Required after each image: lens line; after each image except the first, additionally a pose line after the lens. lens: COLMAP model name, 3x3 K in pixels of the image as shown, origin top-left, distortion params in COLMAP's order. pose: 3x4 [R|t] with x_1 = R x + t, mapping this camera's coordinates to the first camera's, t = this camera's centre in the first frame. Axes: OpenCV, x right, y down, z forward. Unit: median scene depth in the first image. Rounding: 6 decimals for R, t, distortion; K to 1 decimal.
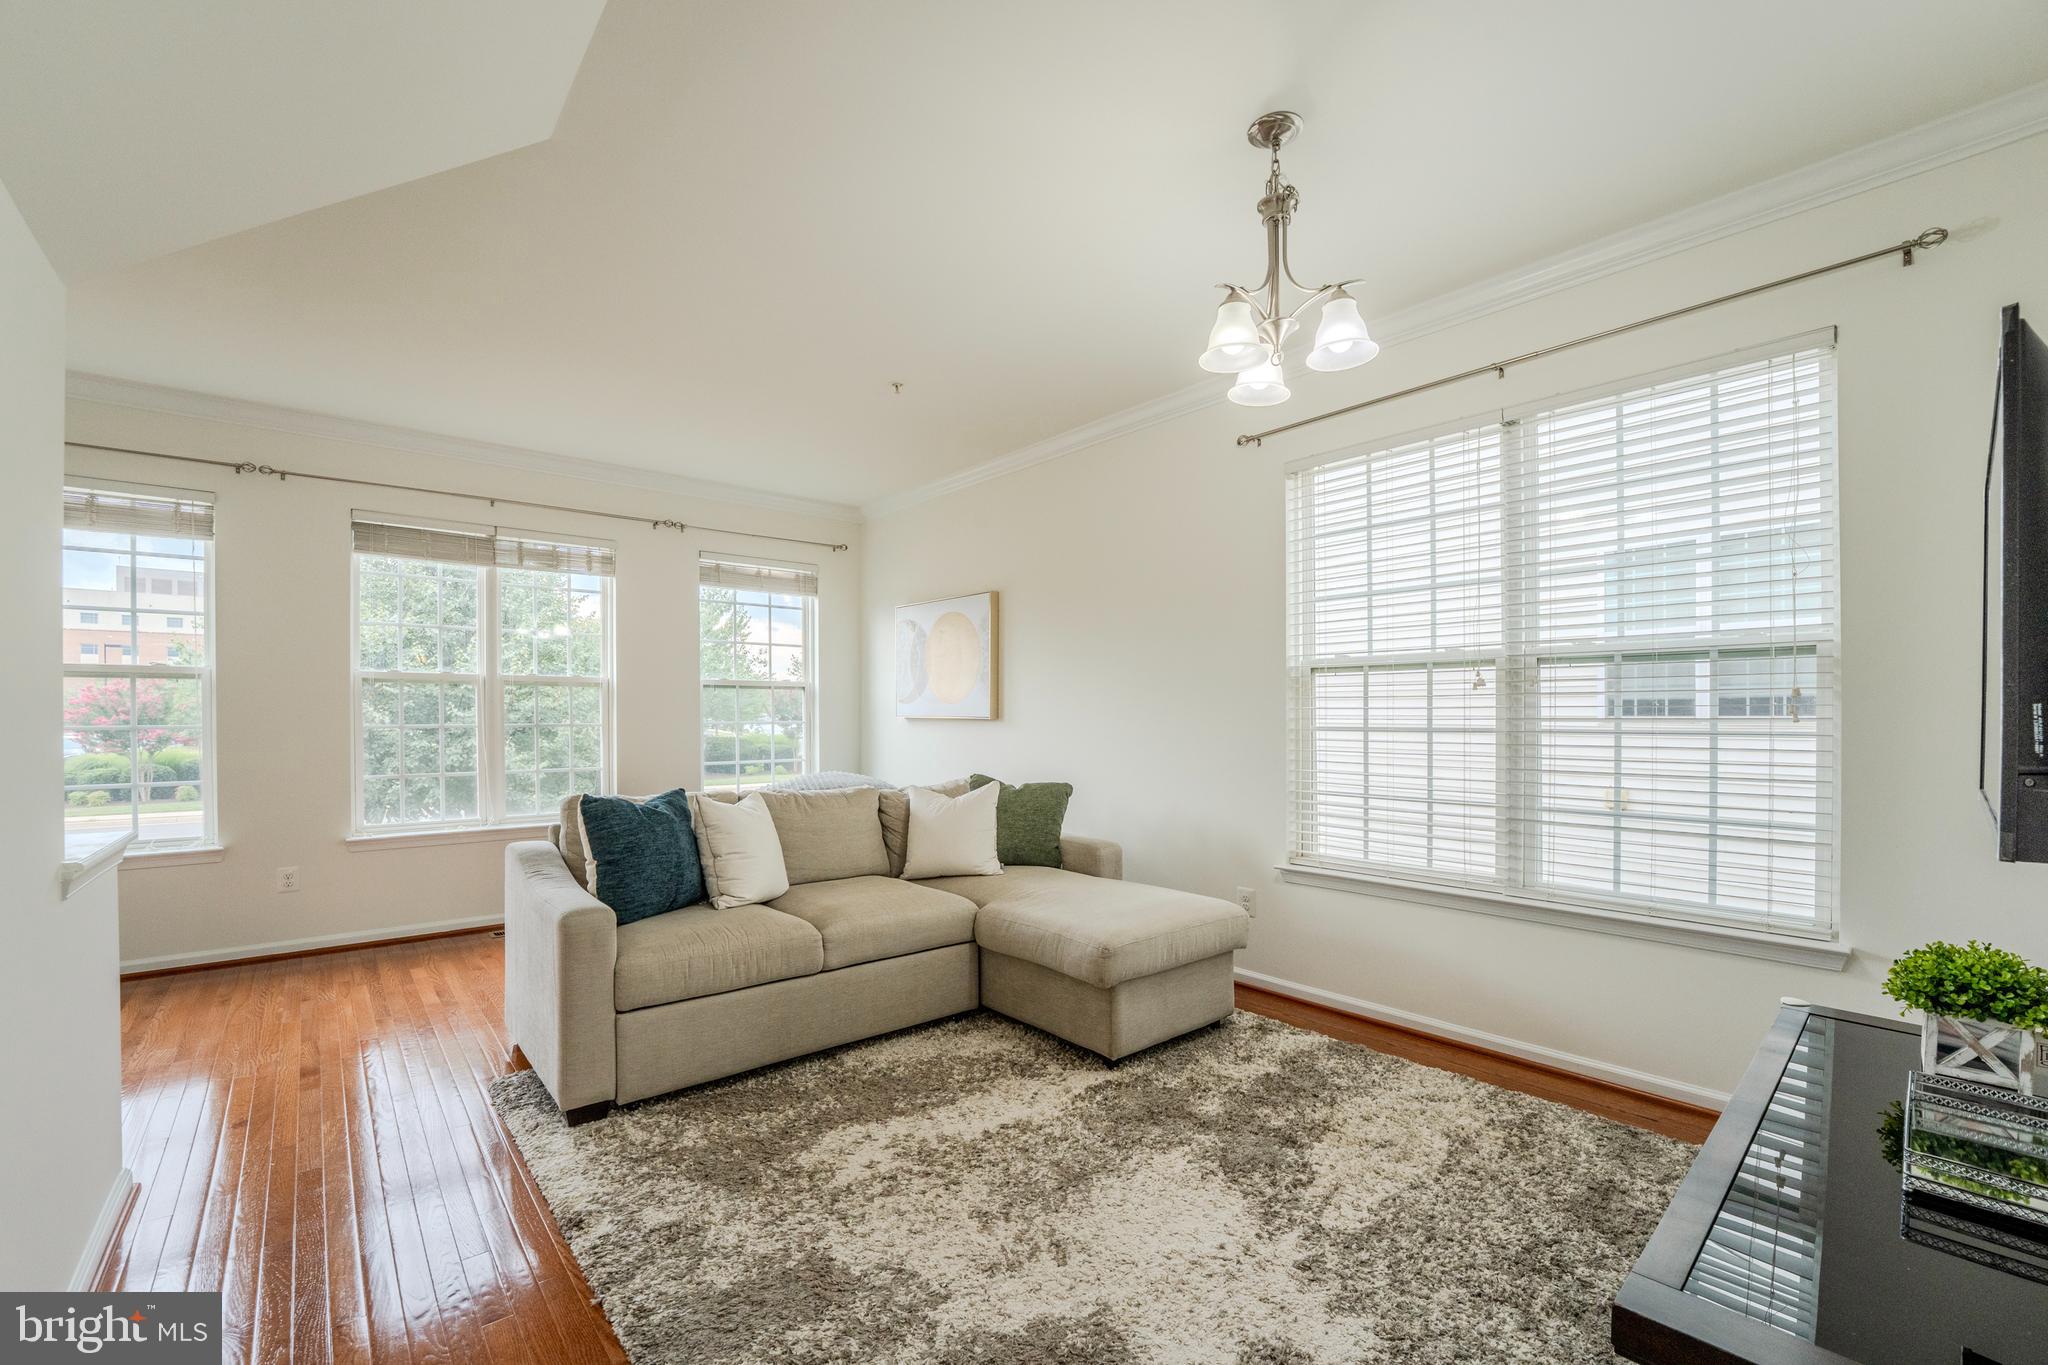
lens RADIAL K [[858.5, 0, 1031.8], [0, 858.5, 713.0], [0, 0, 1]] dist [-0.002451, -0.000106]
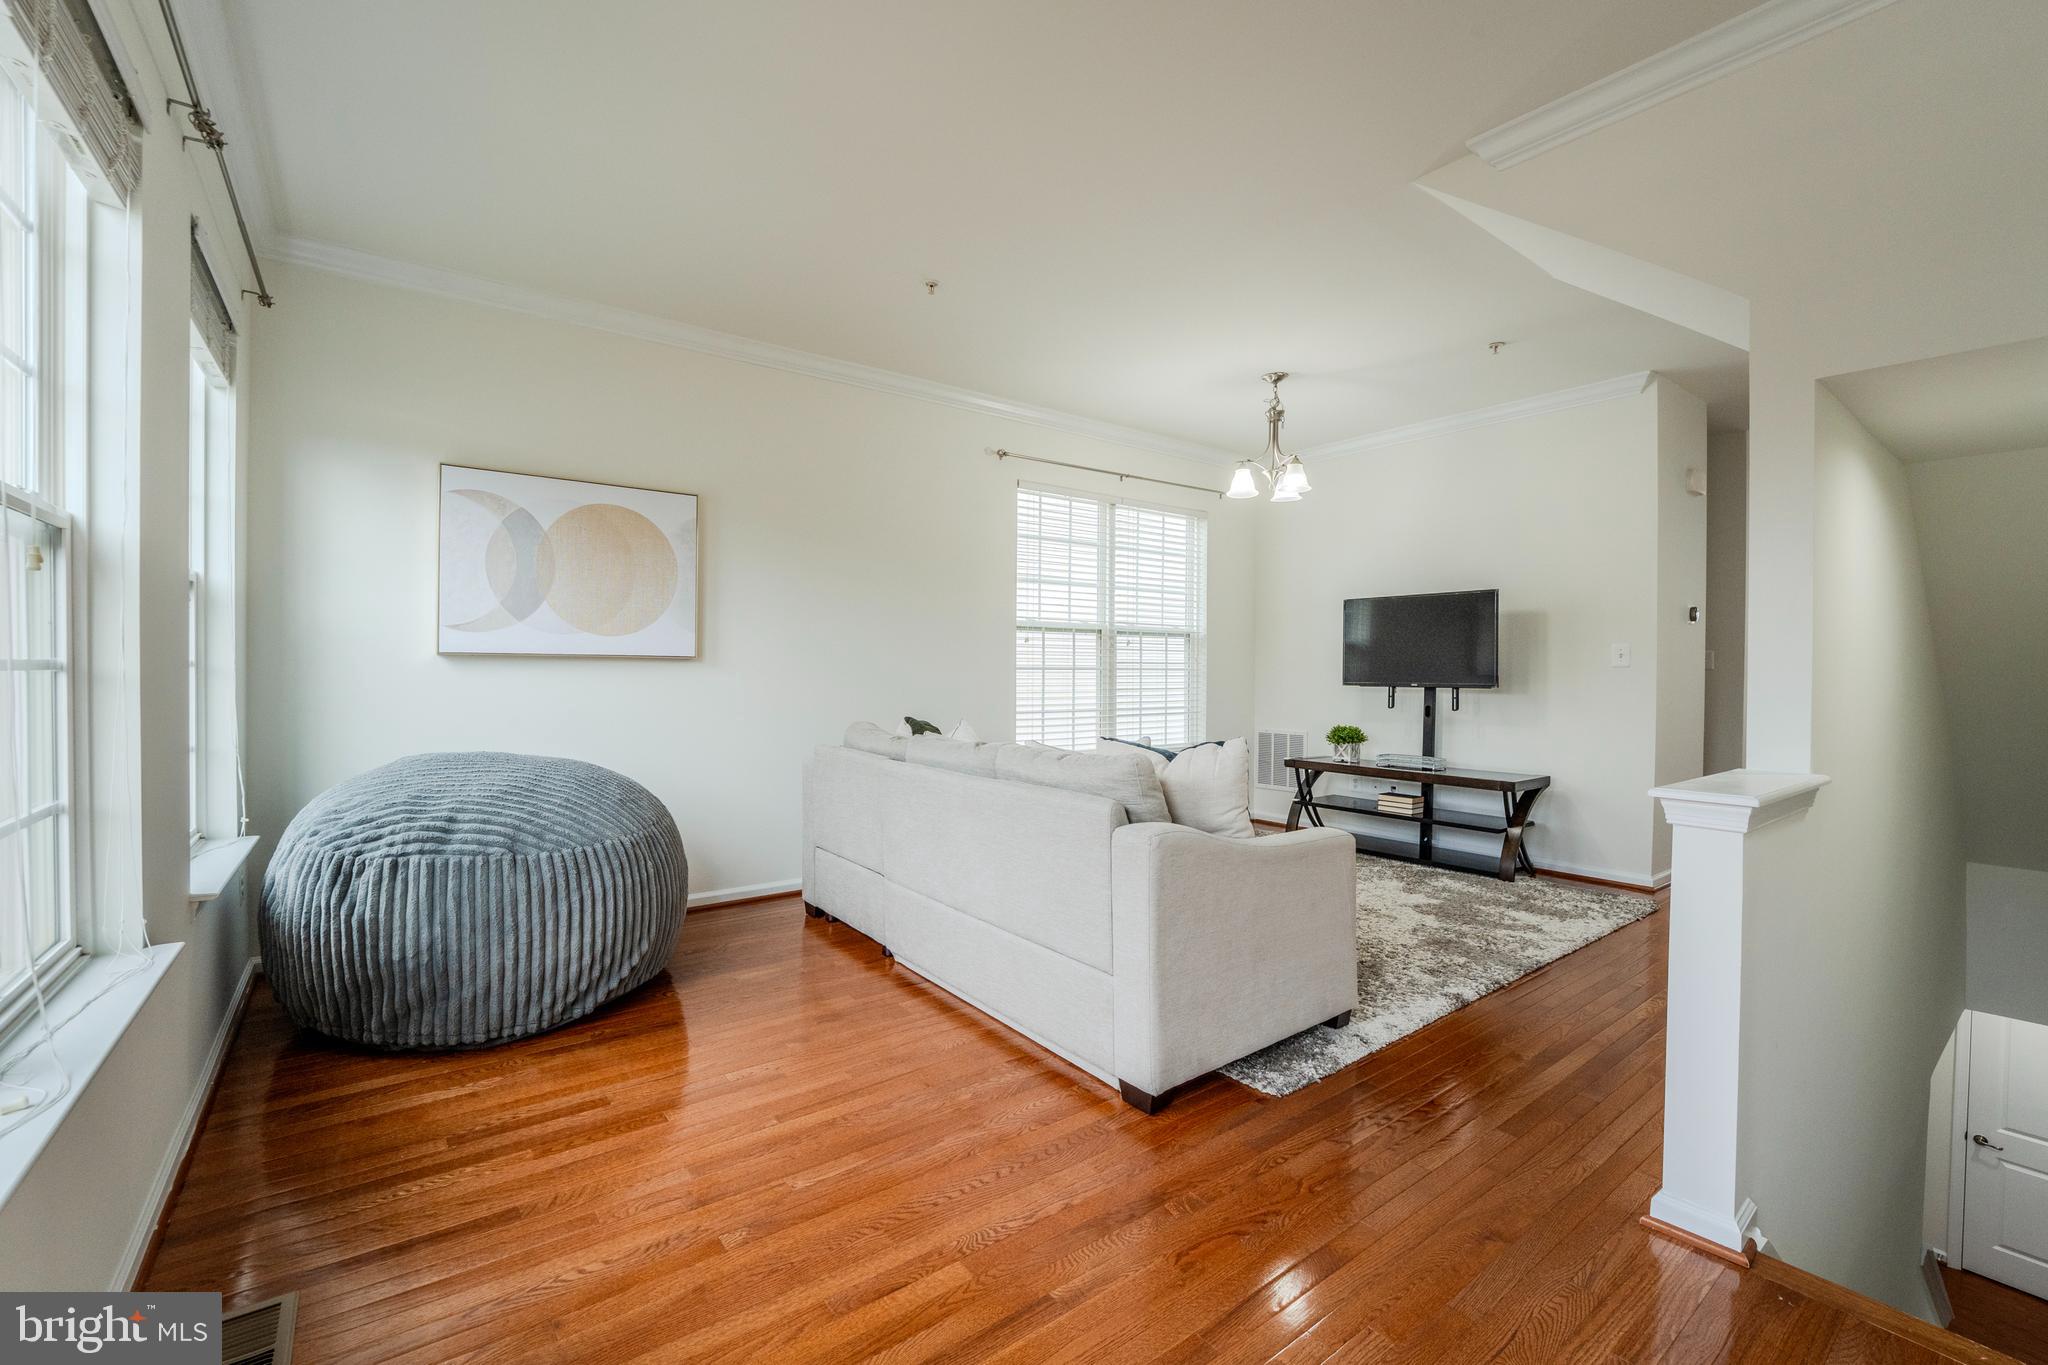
lens RADIAL K [[860.6, 0, 1018.1], [0, 860.6, 678.3], [0, 0, 1]] dist [-0.026169, 0.000017]
pose [[0.060117, -0.010726, 0.998134, -1.444158], [-0.011478, 0.999869, 0.011436, 0.024604], [-0.998125, -0.012144, 0.059986, 1.182789]]
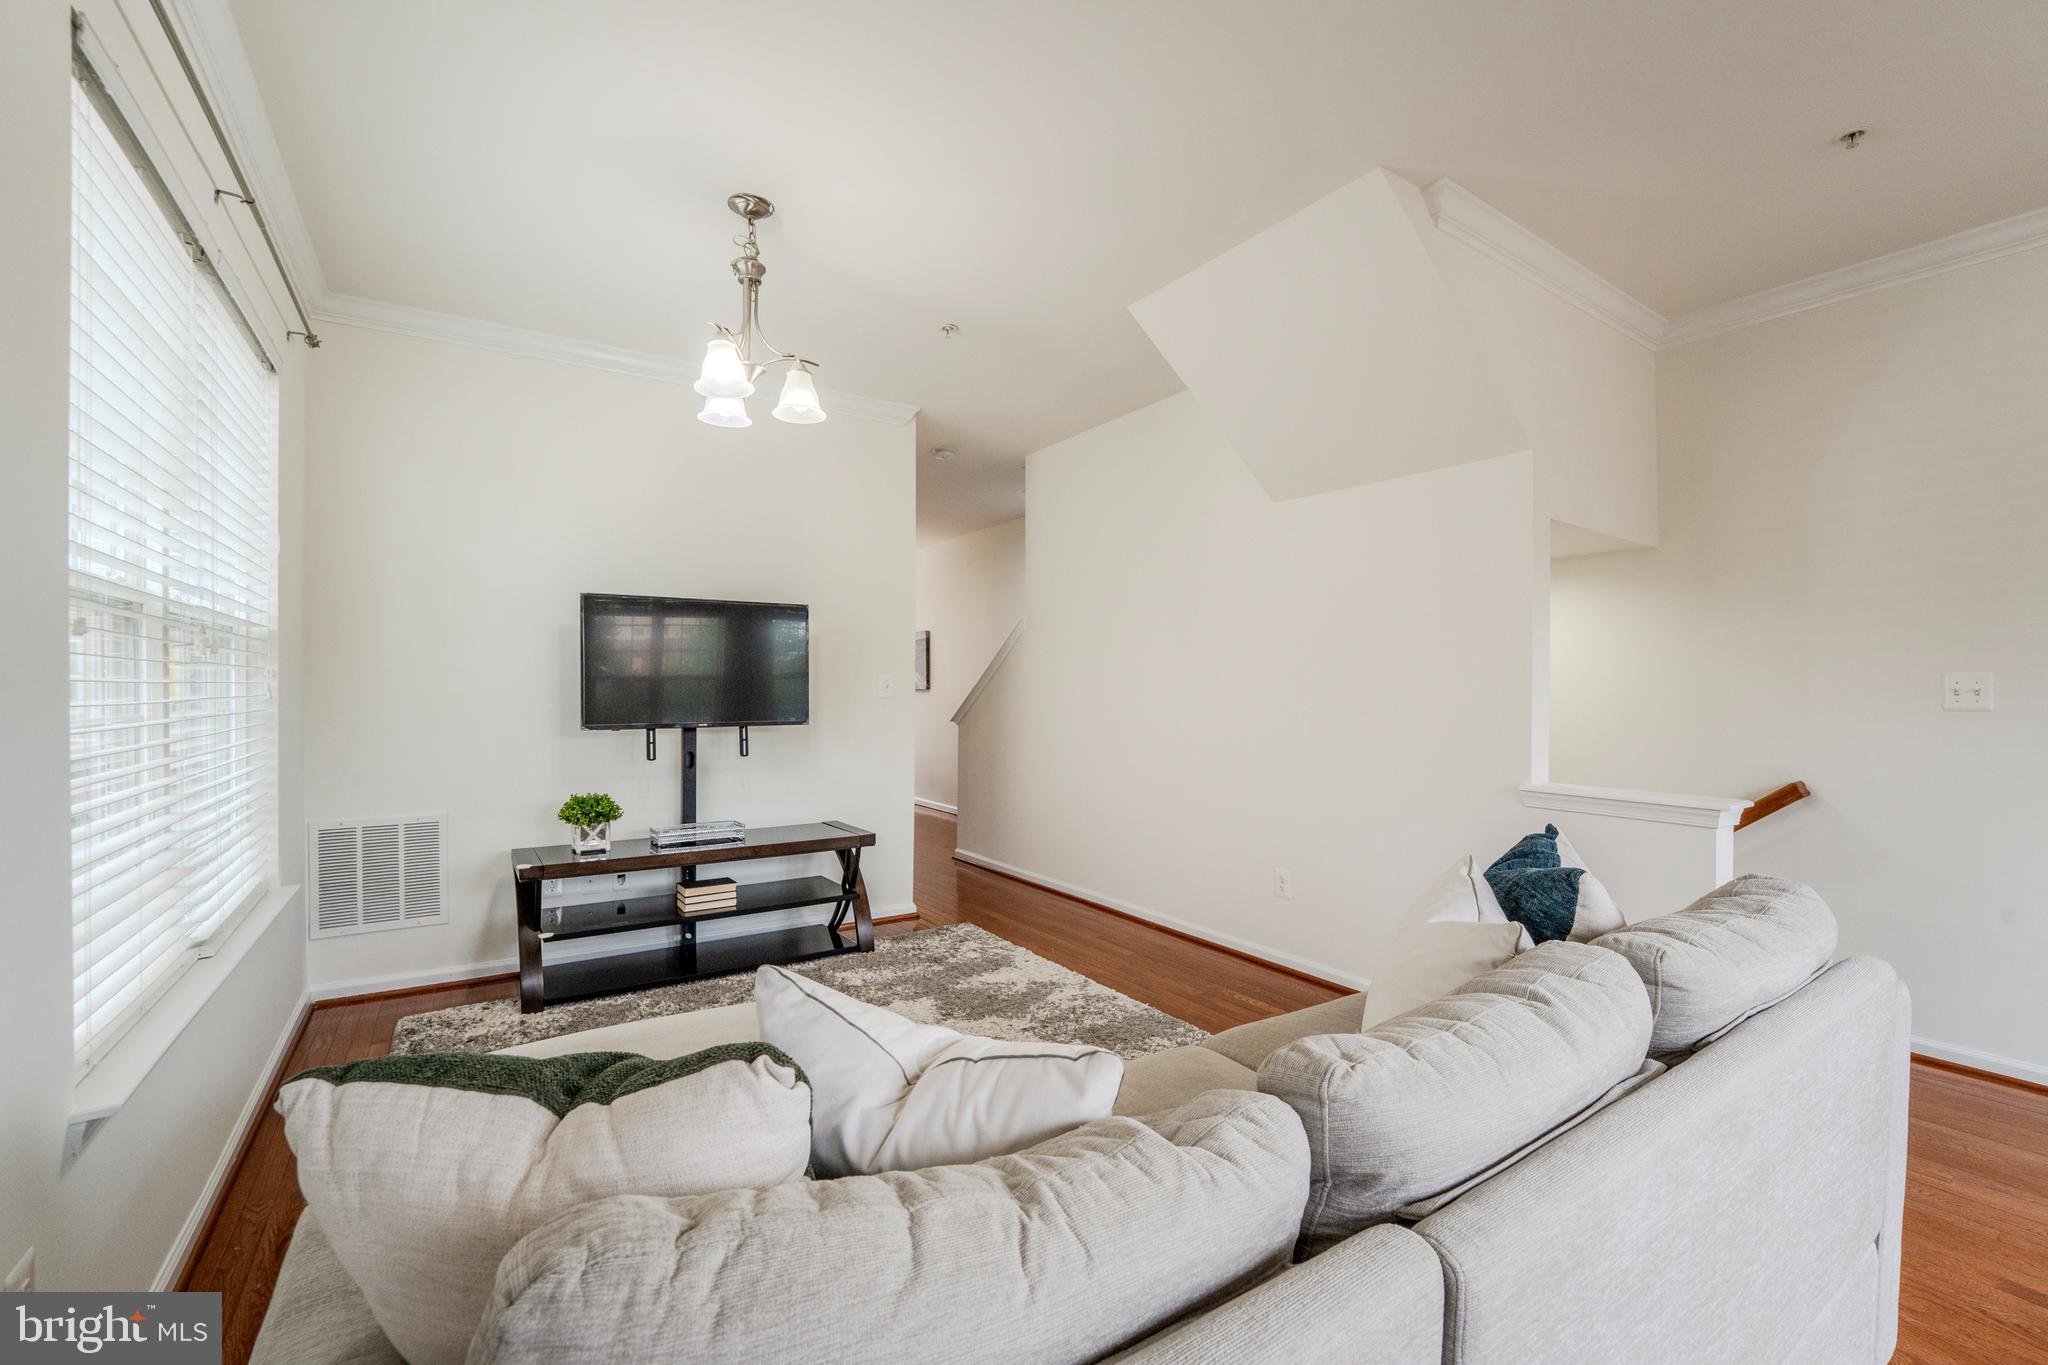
lens RADIAL K [[841.5, 0, 1018.3], [0, 841.5, 692.4], [0, 0, 1]] dist [-0.024407, -0.000048]
pose [[-0.991569, -0.004177, 0.129512, -0.187943], [-0.004772, 0.999979, -0.004283, 0.001691], [-0.129492, -0.004865, -0.991569, 1.671320]]
